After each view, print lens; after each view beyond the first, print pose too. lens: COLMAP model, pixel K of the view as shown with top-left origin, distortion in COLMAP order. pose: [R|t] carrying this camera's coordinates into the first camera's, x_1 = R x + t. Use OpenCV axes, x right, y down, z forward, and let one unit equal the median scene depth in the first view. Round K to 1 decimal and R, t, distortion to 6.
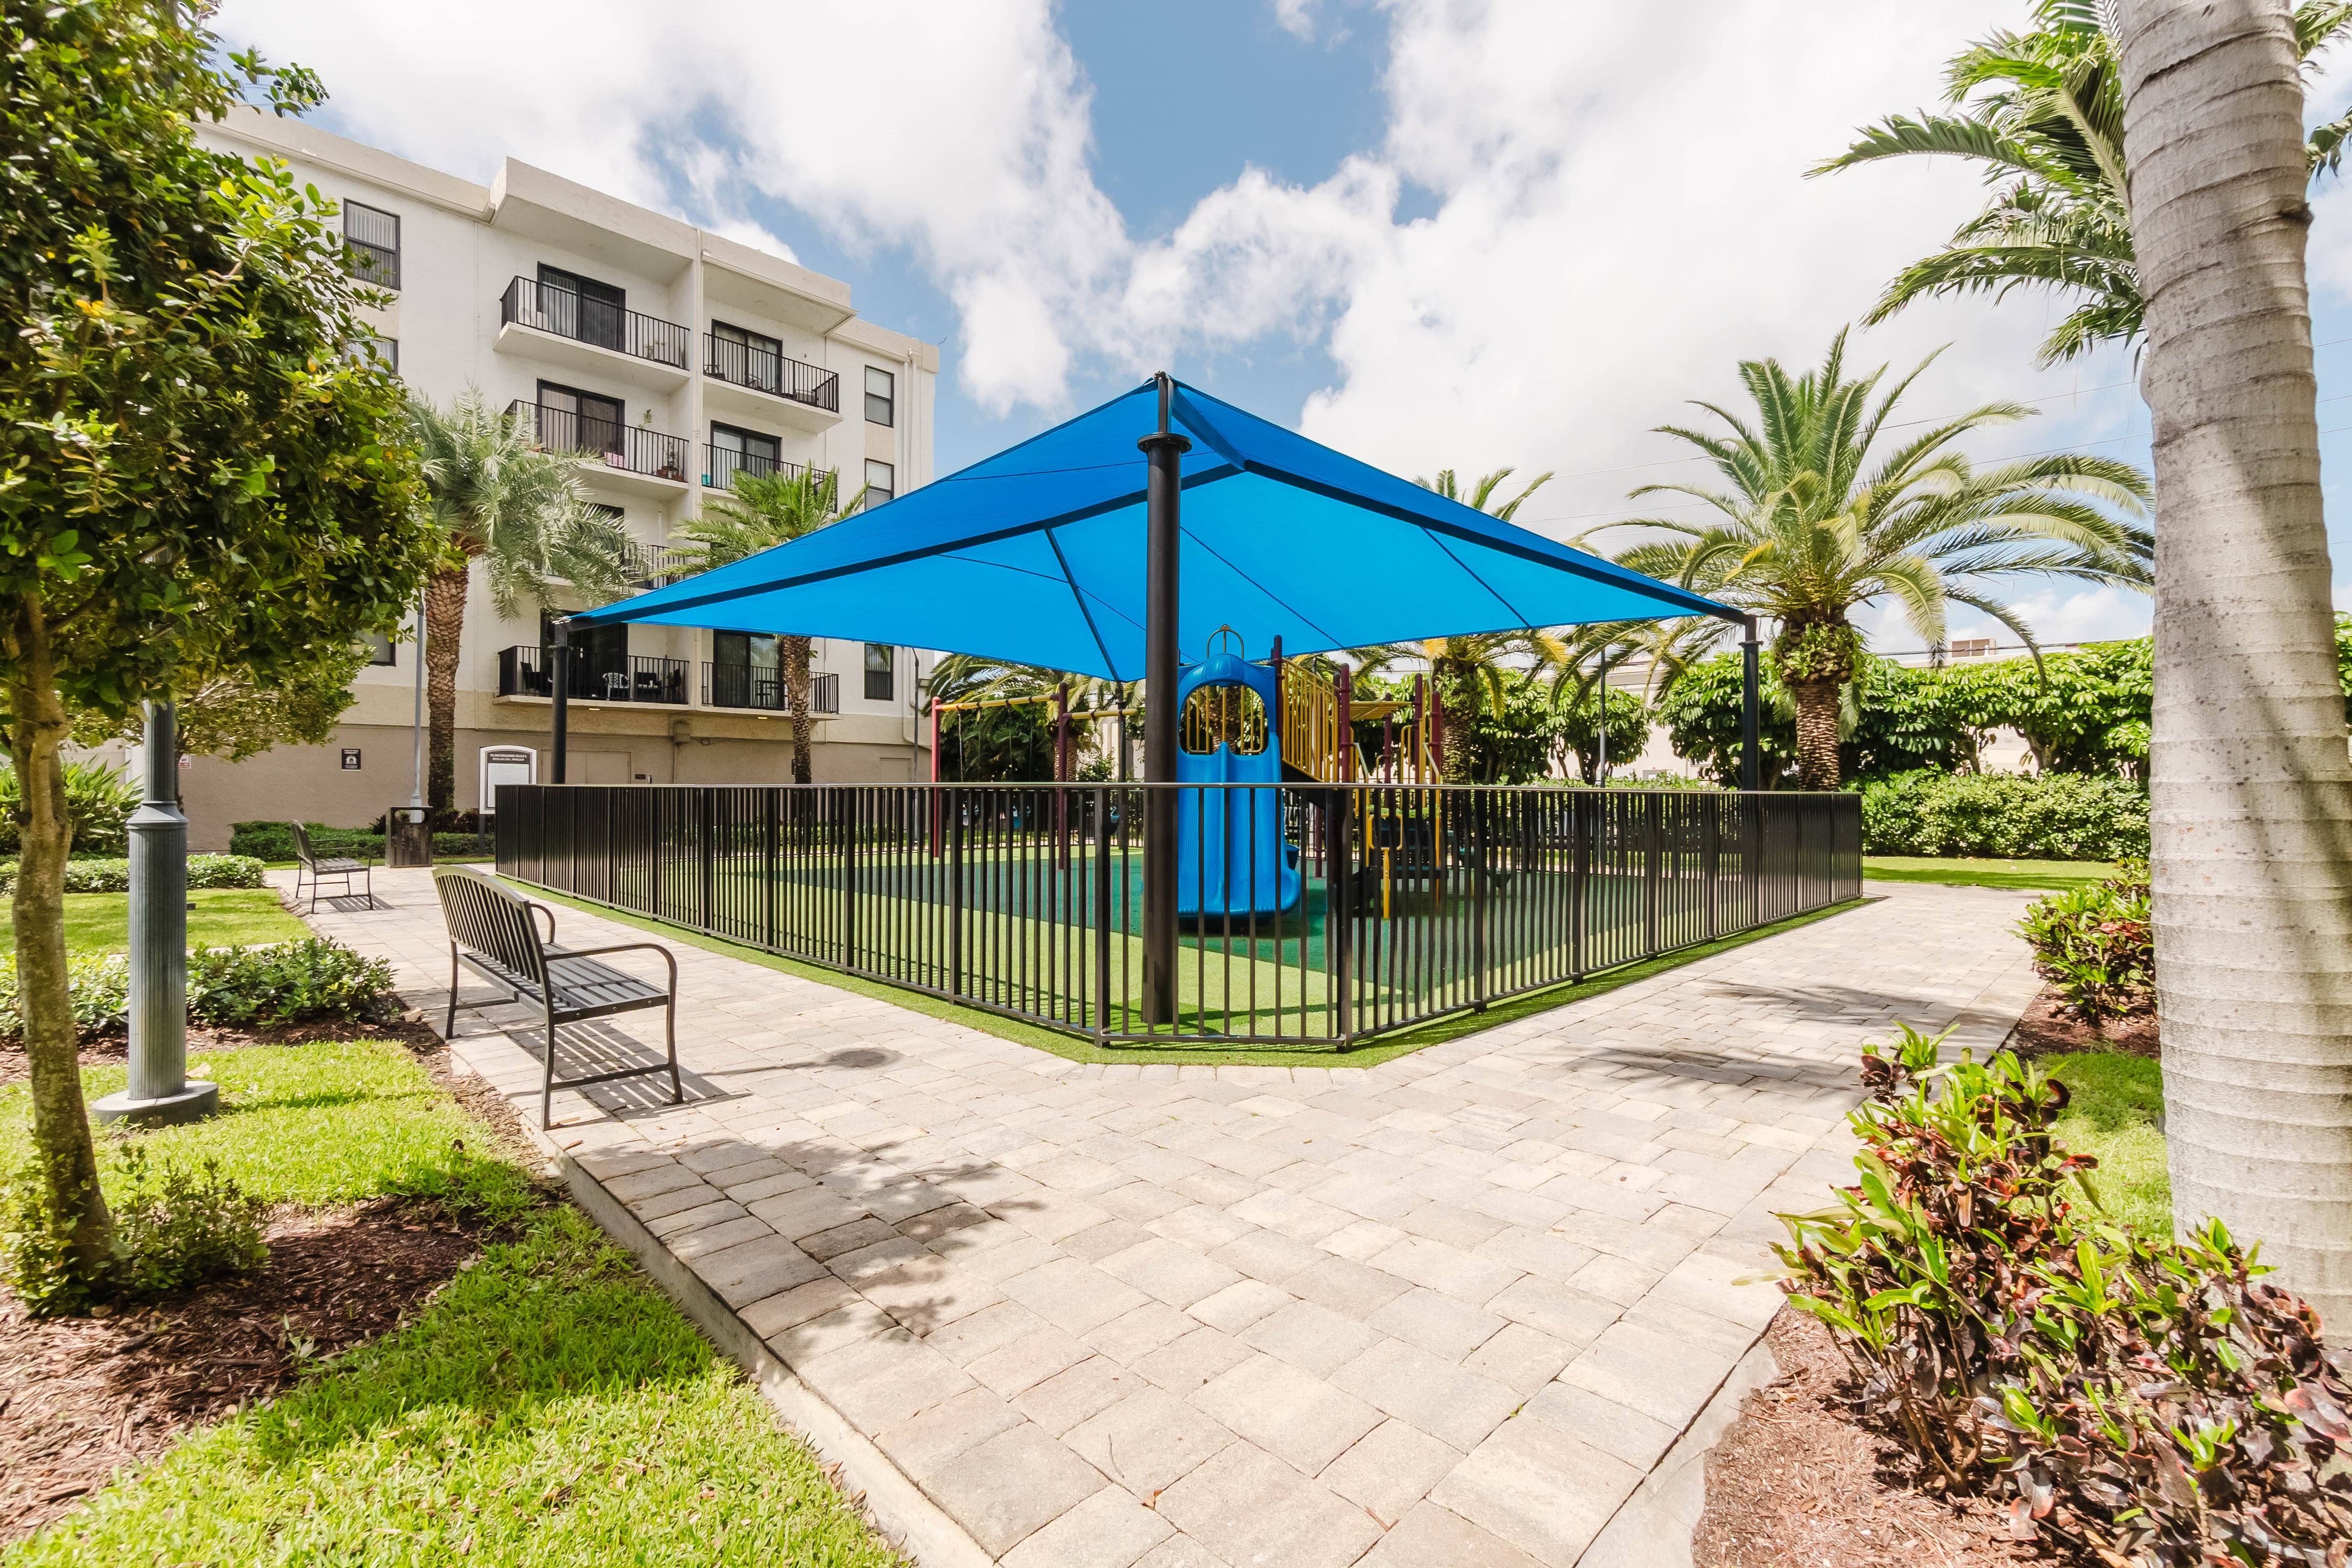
lens RADIAL K [[1009.7, 0, 1171.8], [0, 1009.7, 793.4], [0, 0, 1]] dist [0.002941, 0.000337]
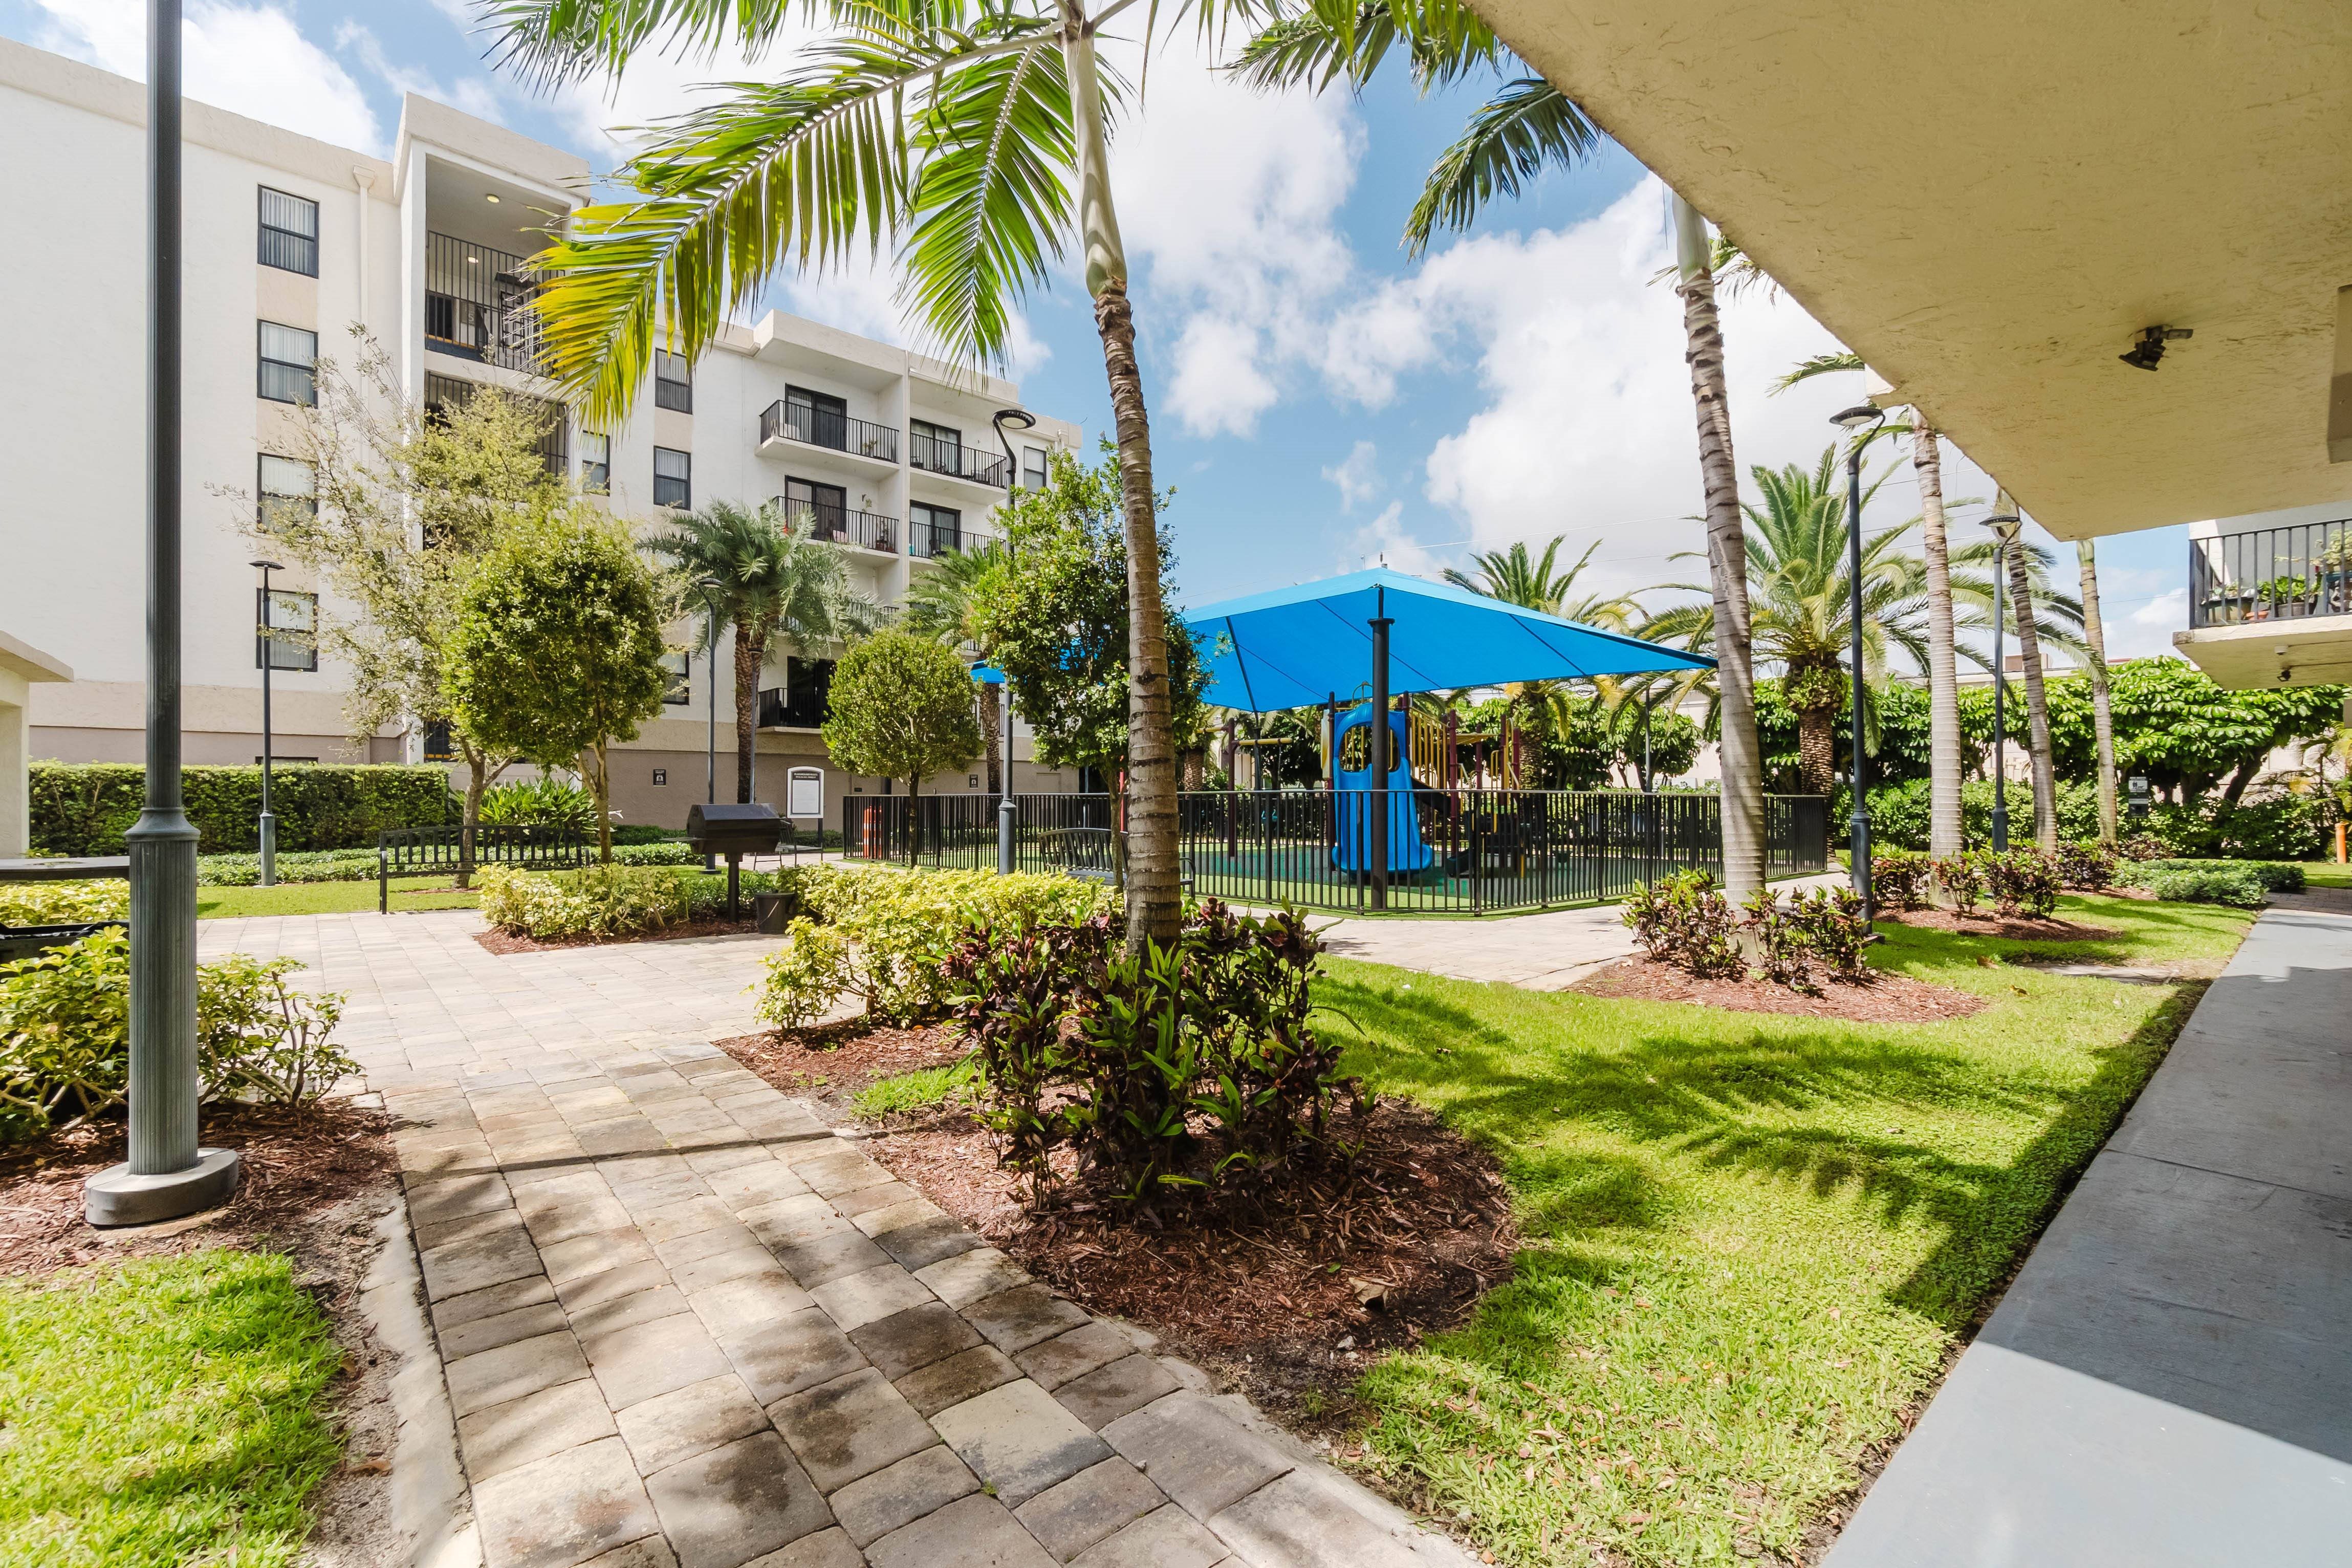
lens RADIAL K [[1004.6, 0, 1169.1], [0, 1004.6, 791.2], [0, 0, 1]] dist [-0.001431, -0.000218]
pose [[0.997519, -0.004722, -0.070241, -0.066248], [0.003858, 0.999915, -0.012438, 0.003101], [0.070294, 0.012136, 0.997452, -0.232399]]
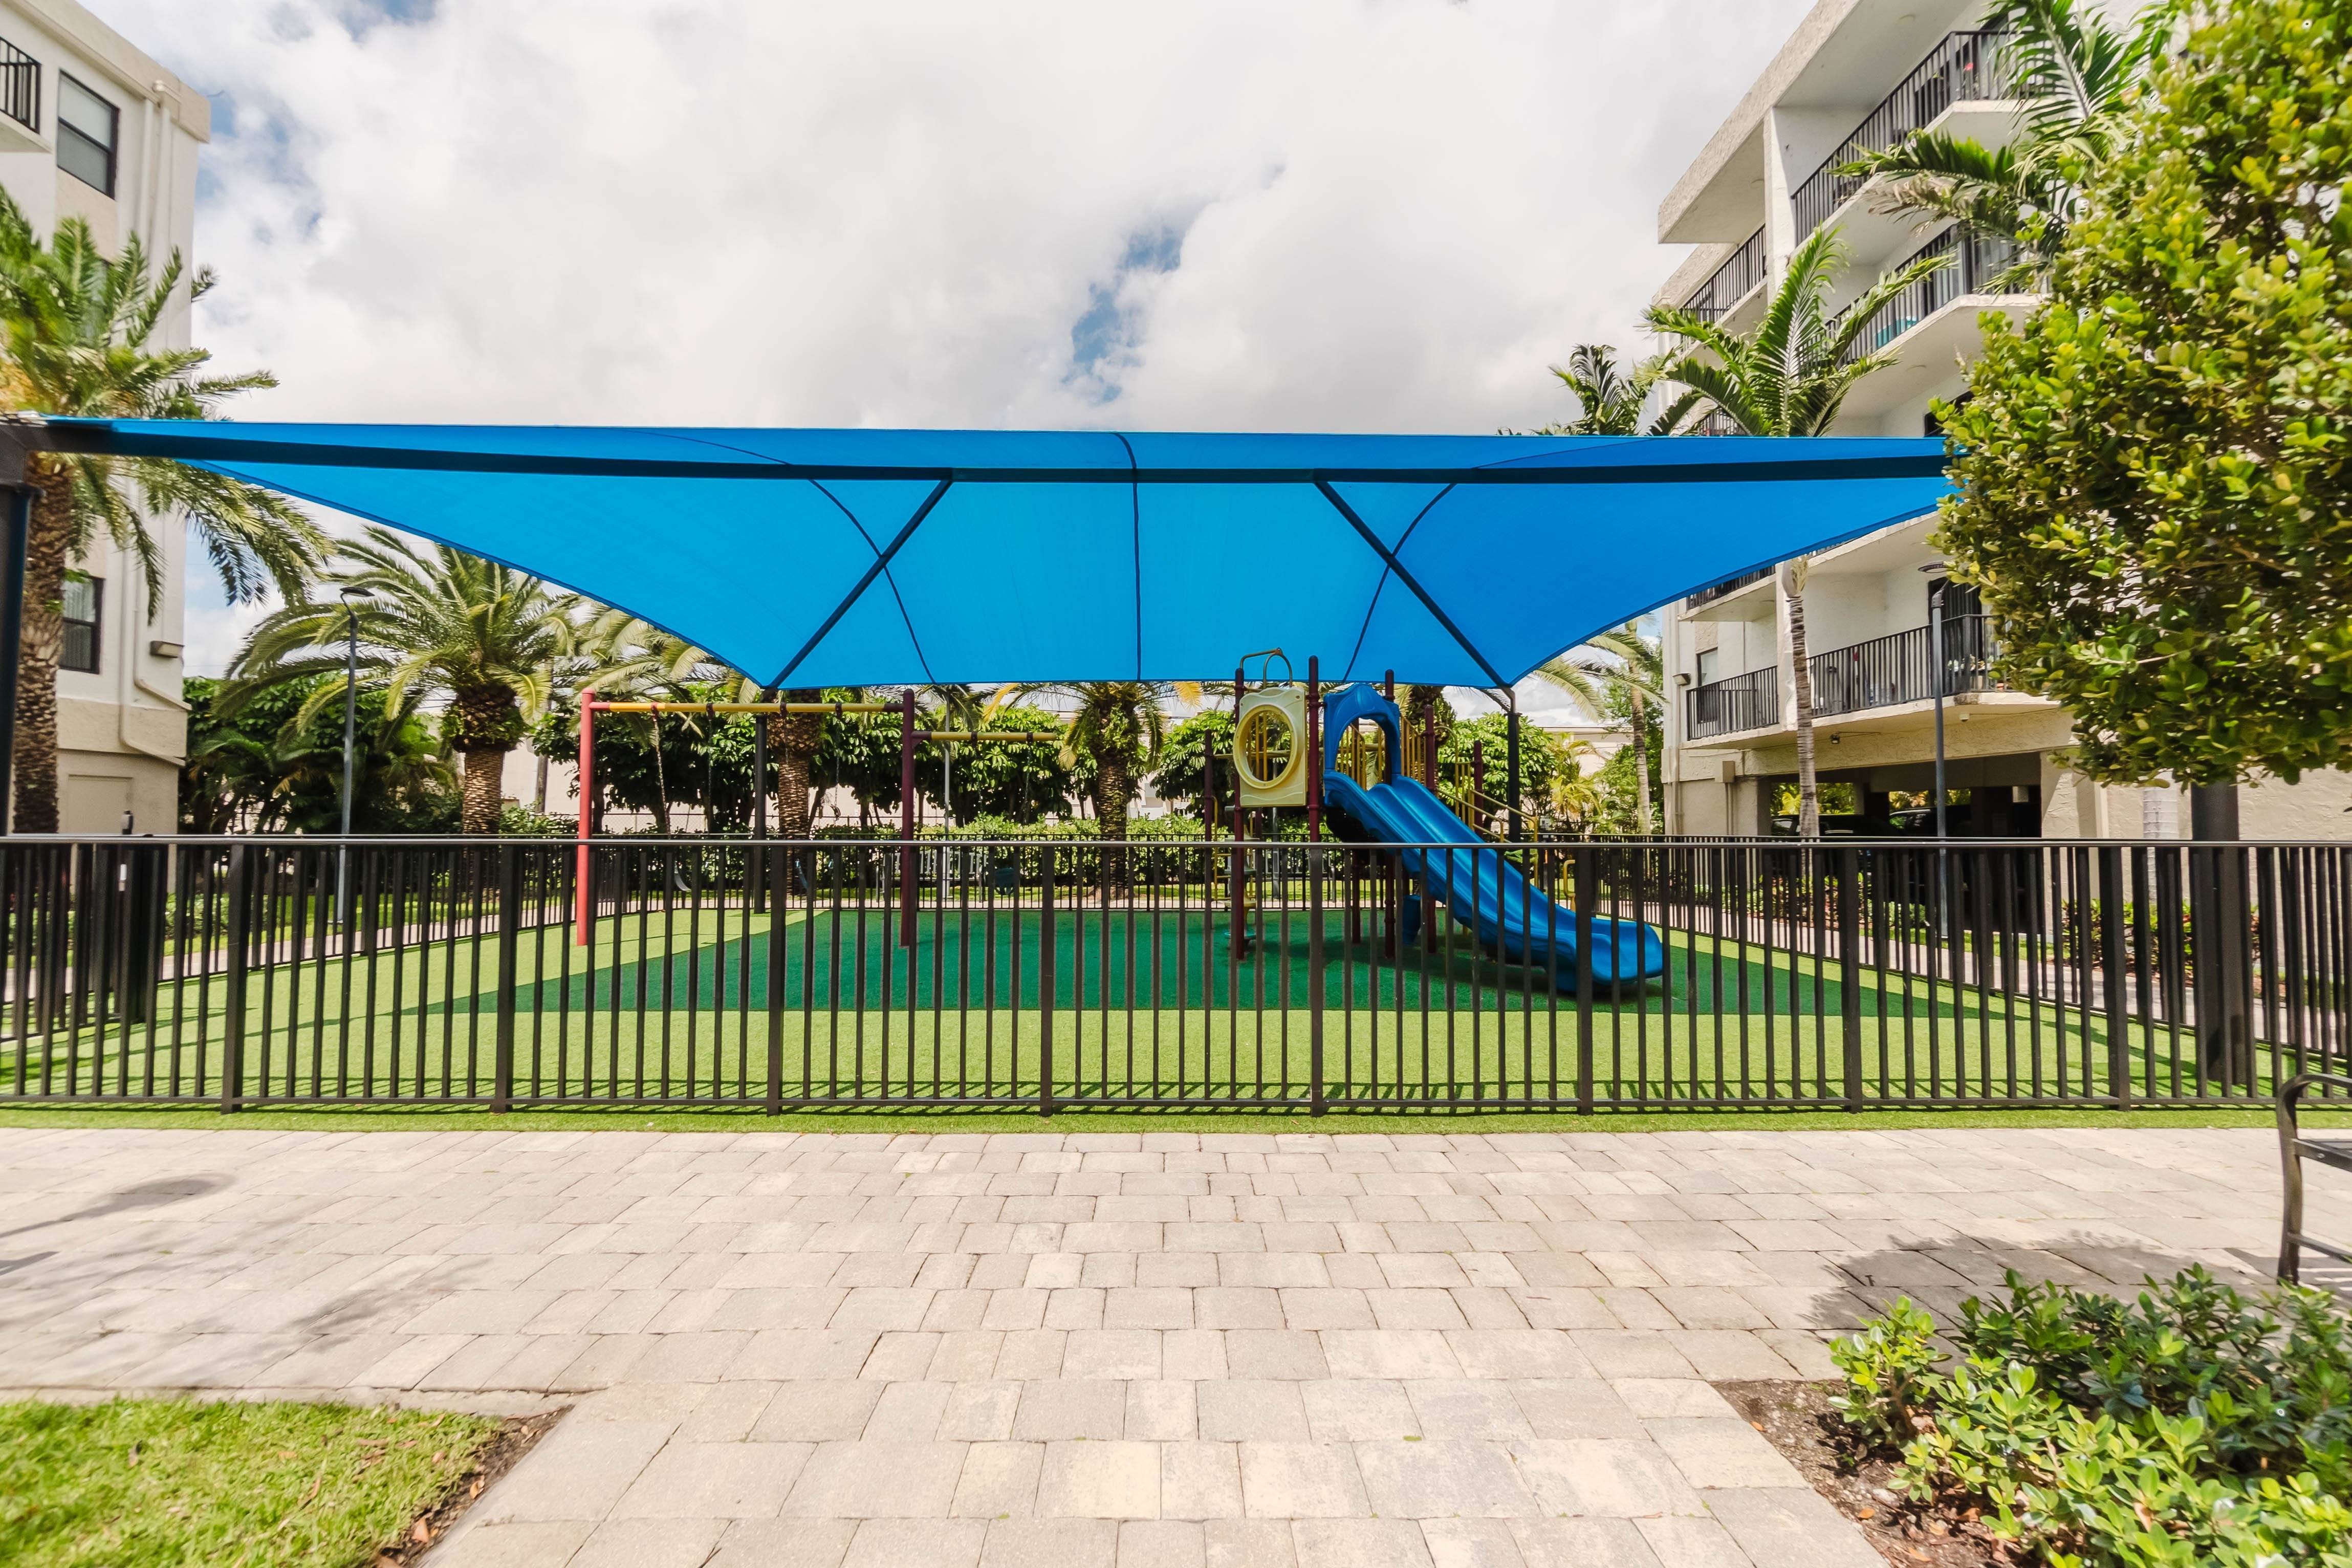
lens RADIAL K [[1009.7, 0, 1171.8], [0, 1009.7, 793.4], [0, 0, 1]] dist [0.002941, 0.000337]
pose [[0.702320, 0.023375, 0.711478, -0.341892], [-0.000173, 0.999466, -0.032666, -0.006296], [-0.711861, 0.022818, 0.701949, 0.229969]]
